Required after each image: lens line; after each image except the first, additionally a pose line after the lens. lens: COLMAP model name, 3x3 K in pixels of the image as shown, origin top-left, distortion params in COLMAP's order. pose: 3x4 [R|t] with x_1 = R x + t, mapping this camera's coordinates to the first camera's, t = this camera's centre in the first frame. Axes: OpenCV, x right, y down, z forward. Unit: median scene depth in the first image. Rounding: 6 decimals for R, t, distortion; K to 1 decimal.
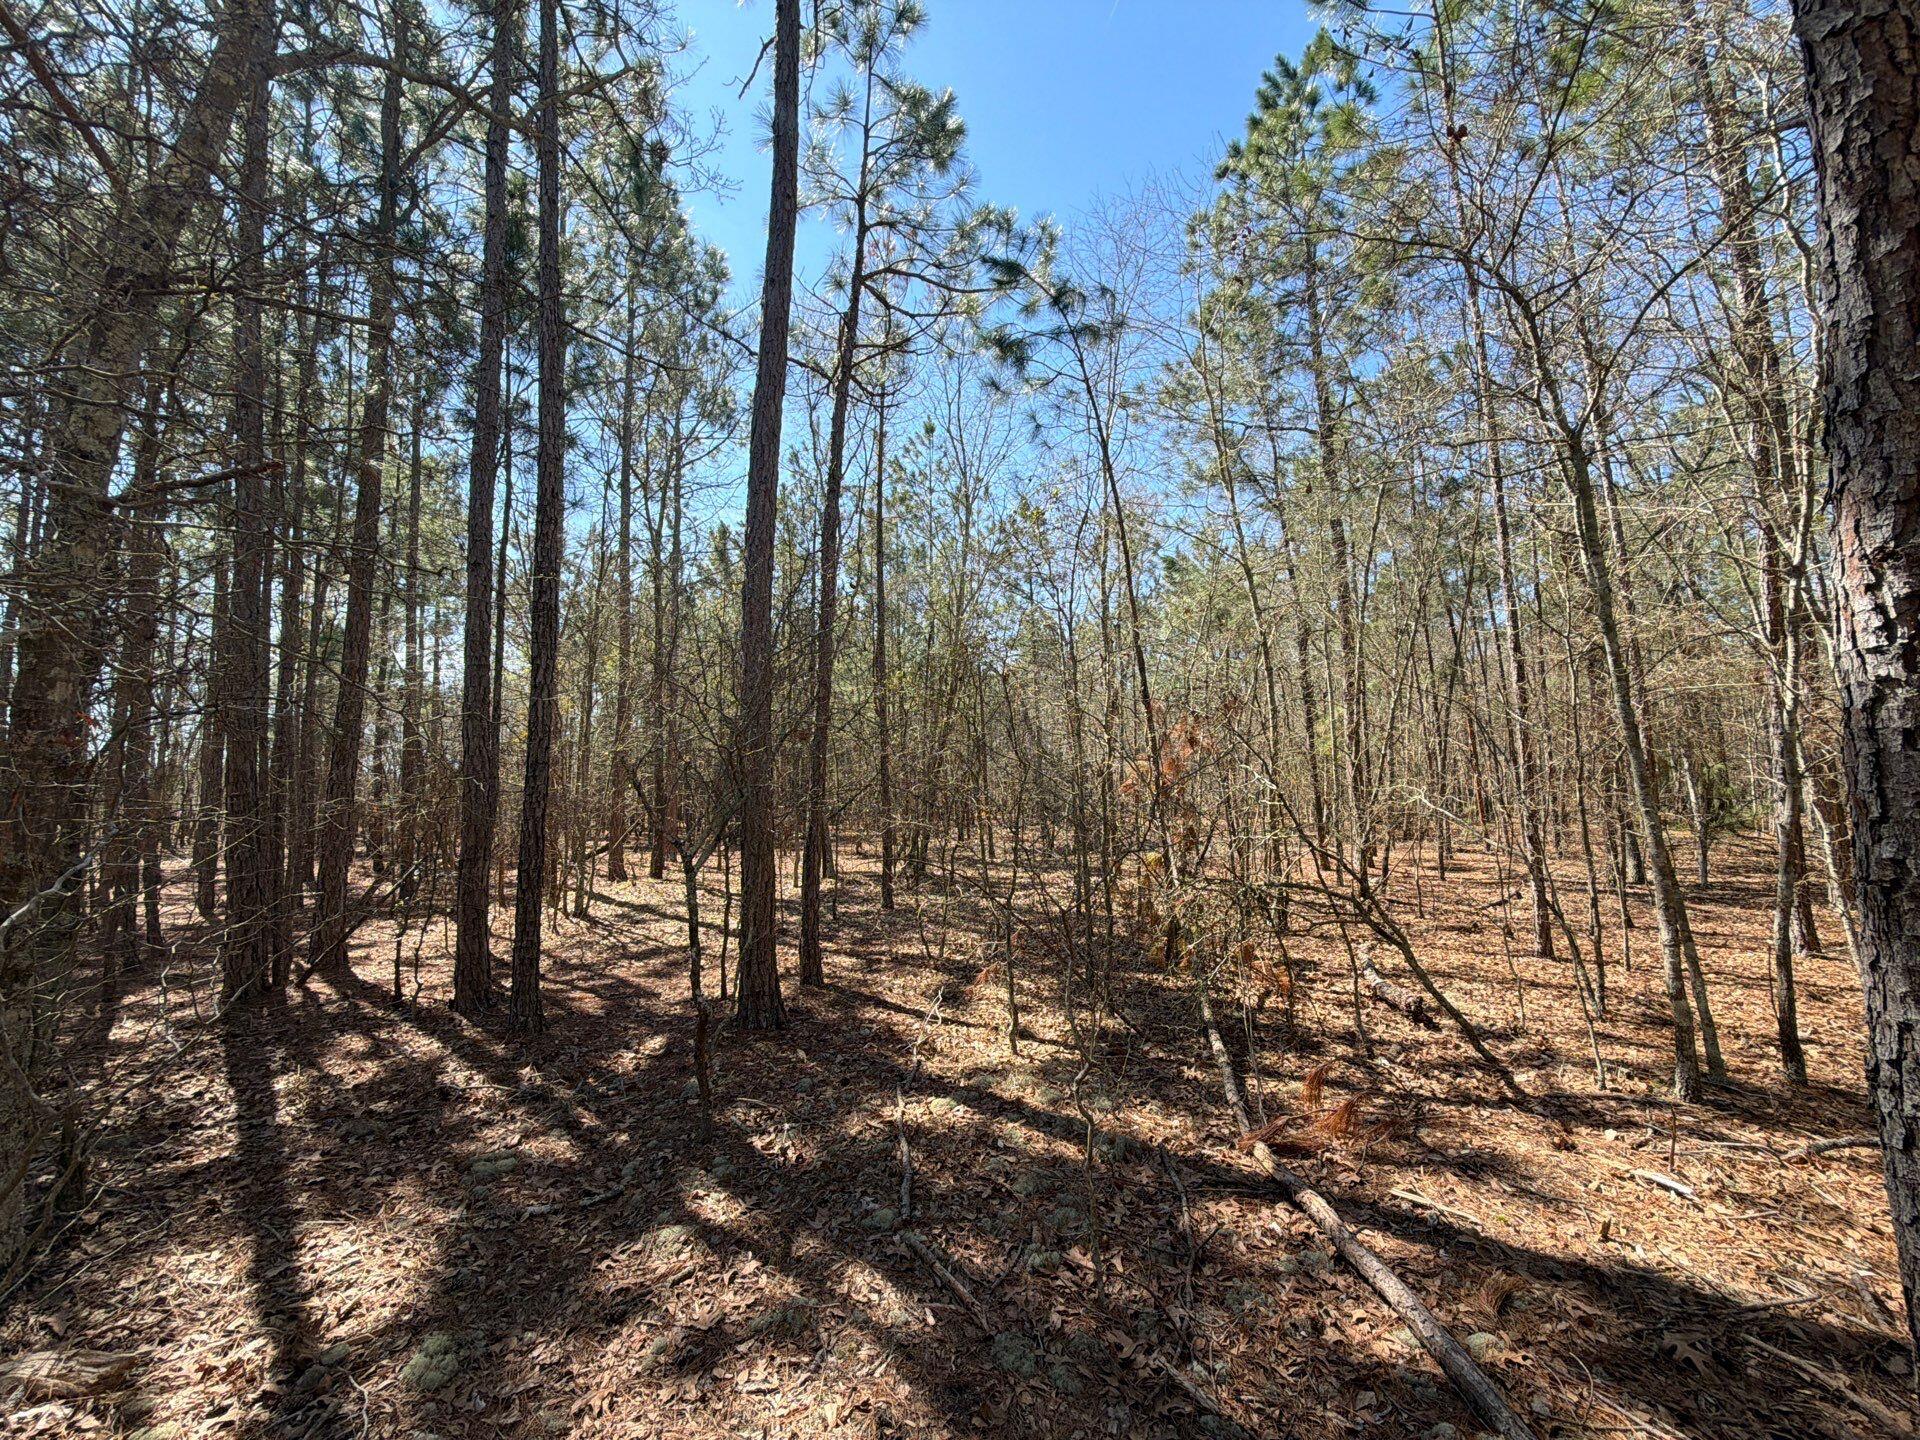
lens RADIAL K [[764.8, 0, 955.7], [0, 764.8, 716.5], [0, 0, 1]] dist [0.001166, -0.000021]
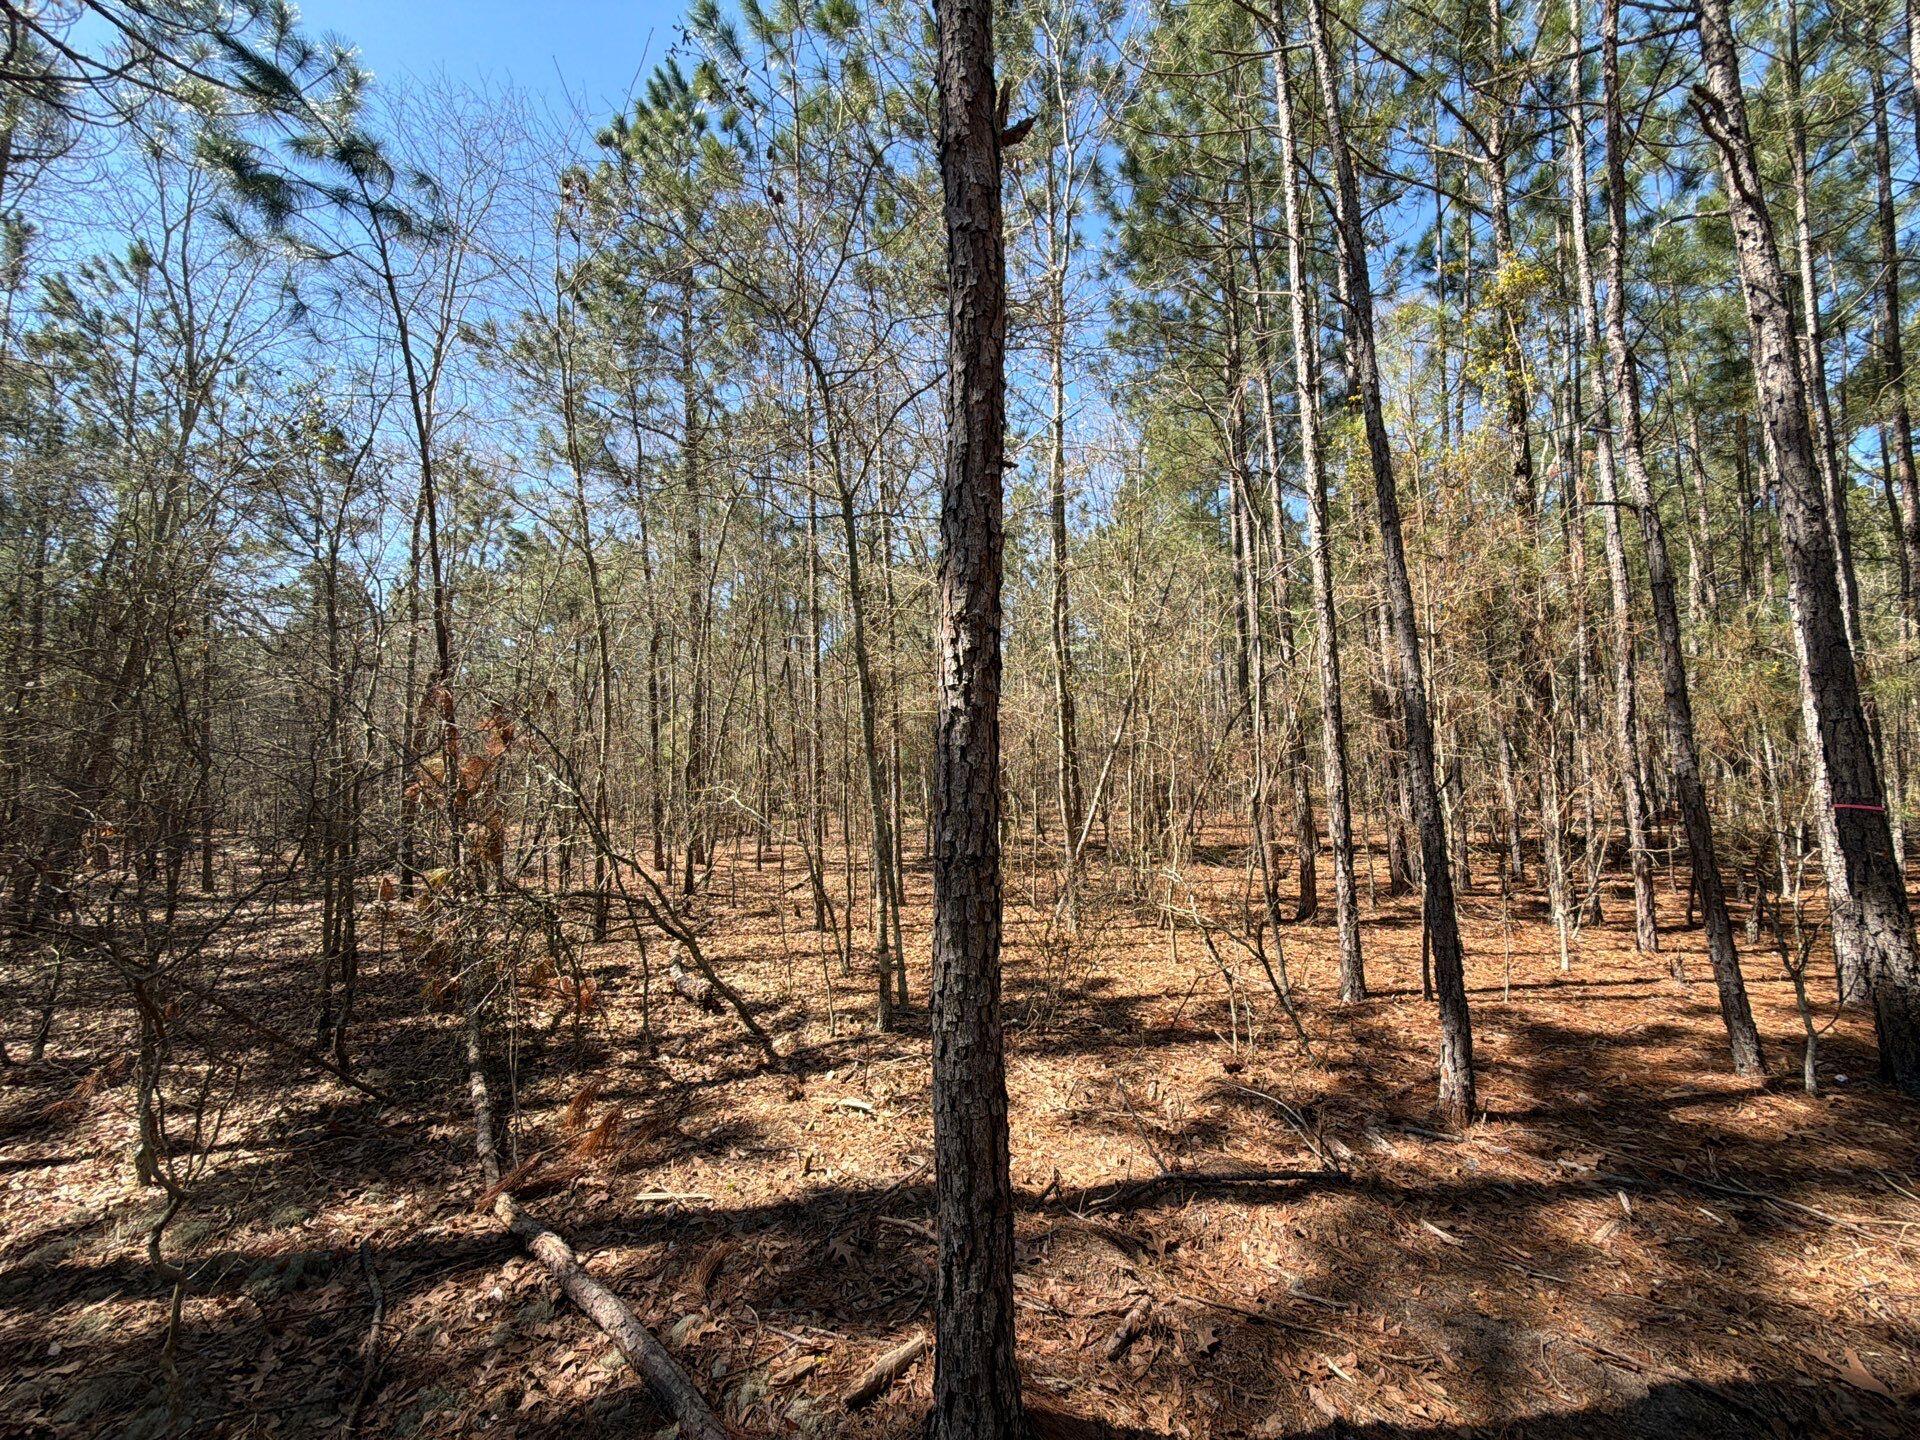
lens RADIAL K [[764.8, 0, 966.7], [0, 764.8, 714.5], [0, 0, 1]] dist [0.001166, -0.000021]
pose [[0.692969, 0.063612, 0.718155, 0.080636], [-0.060630, 0.997713, -0.029870, 0.000020], [-0.718413, -0.022842, 0.695241, 0.013299]]
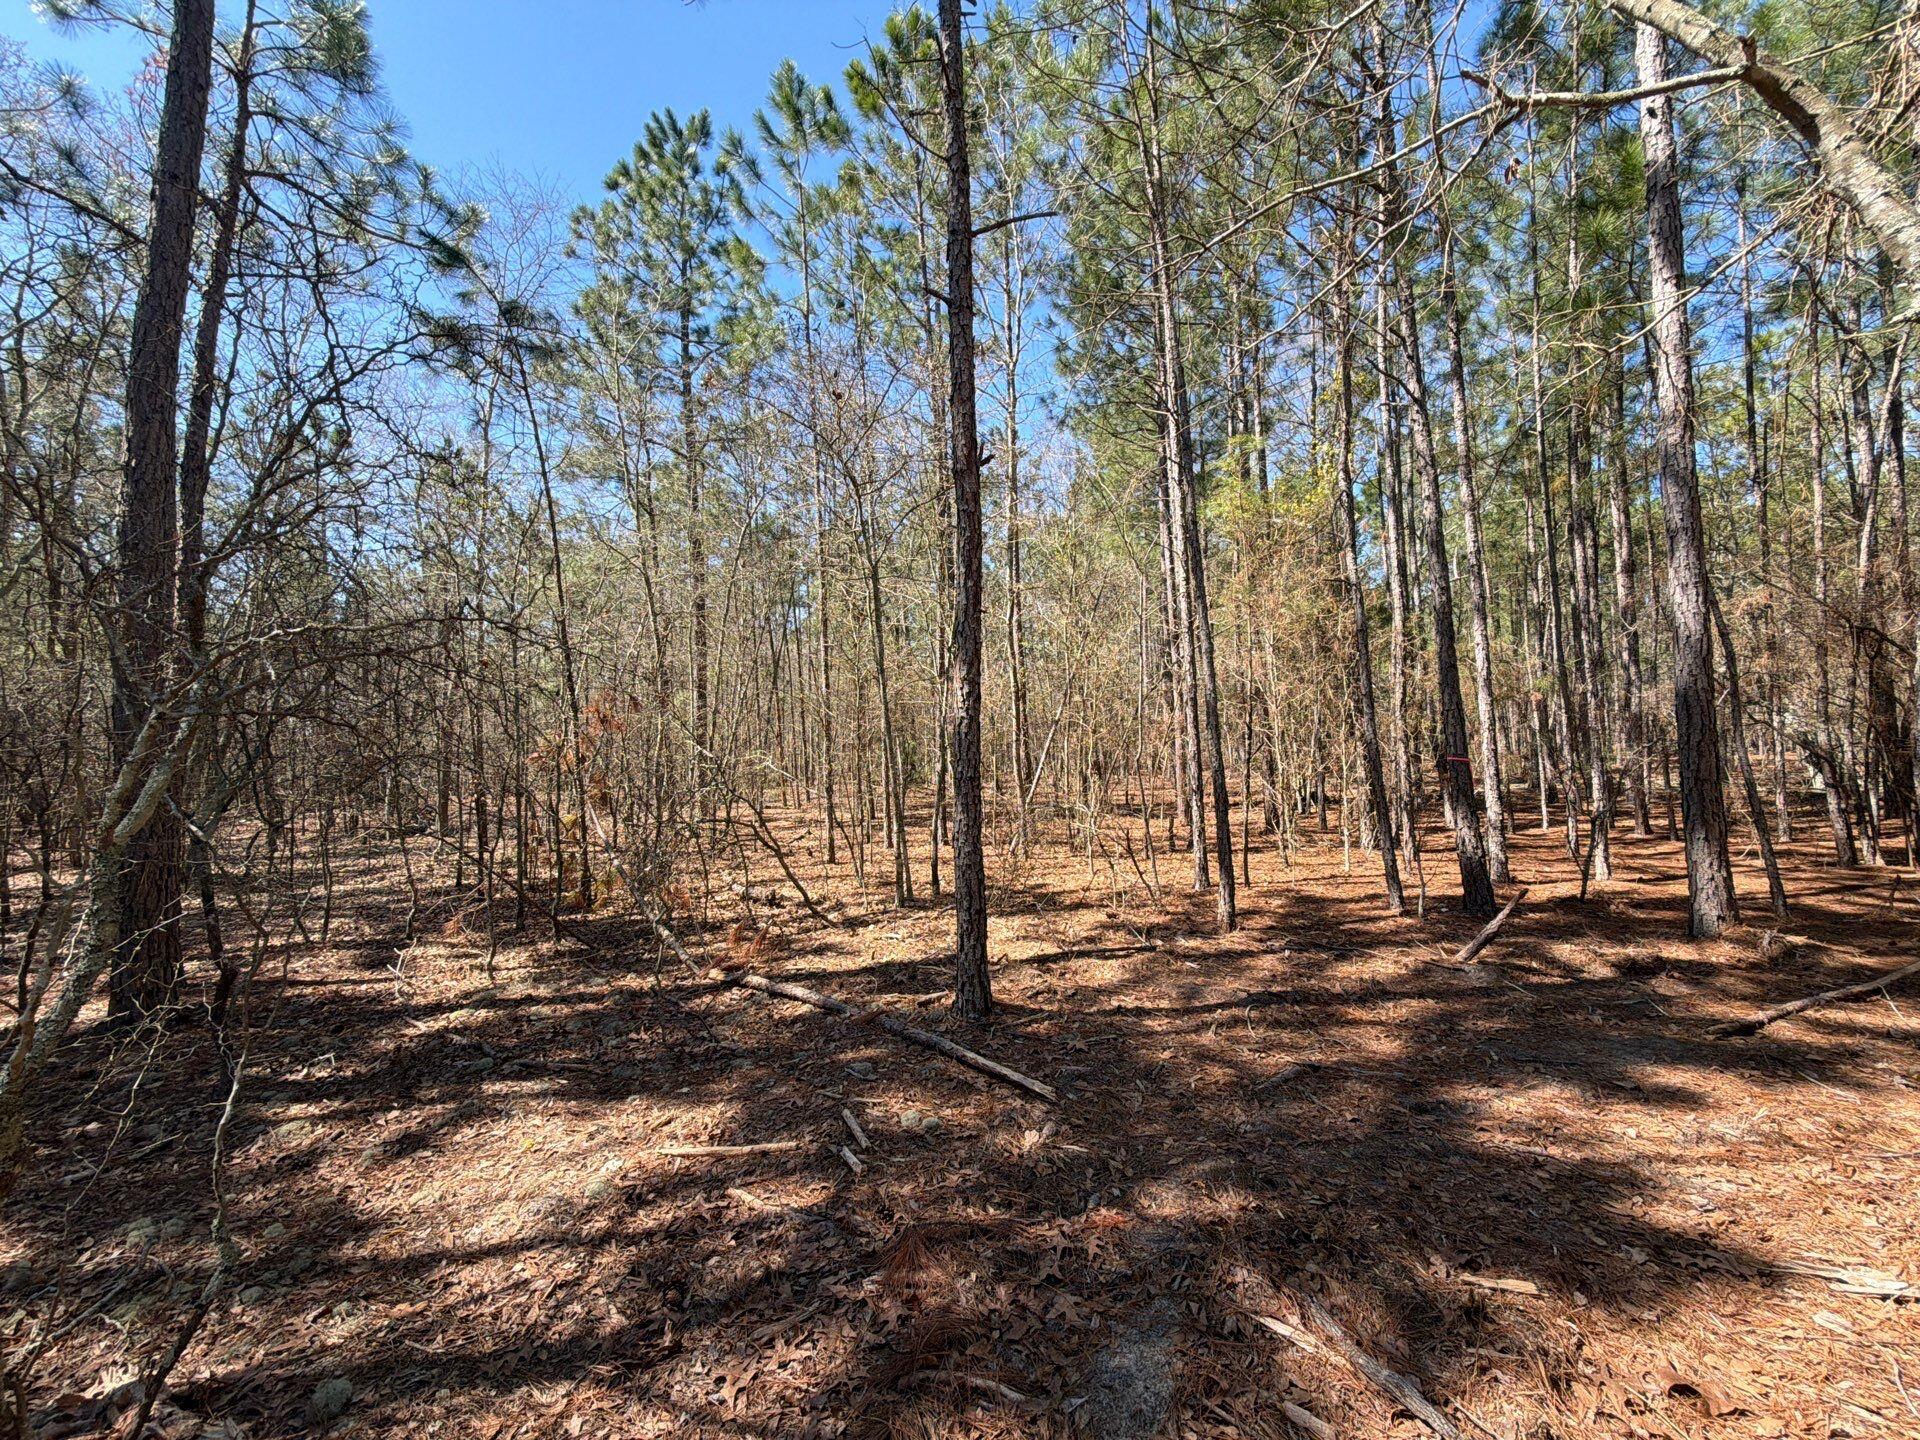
lens RADIAL K [[764.8, 0, 953.8], [0, 764.8, 729.6], [0, 0, 1]] dist [0.001166, -0.000021]
pose [[0.666624, 0.018119, 0.745174, -0.402399], [-0.054827, 0.998188, 0.024776, -0.023478], [-0.743375, -0.057372, 0.666410, -0.372321]]
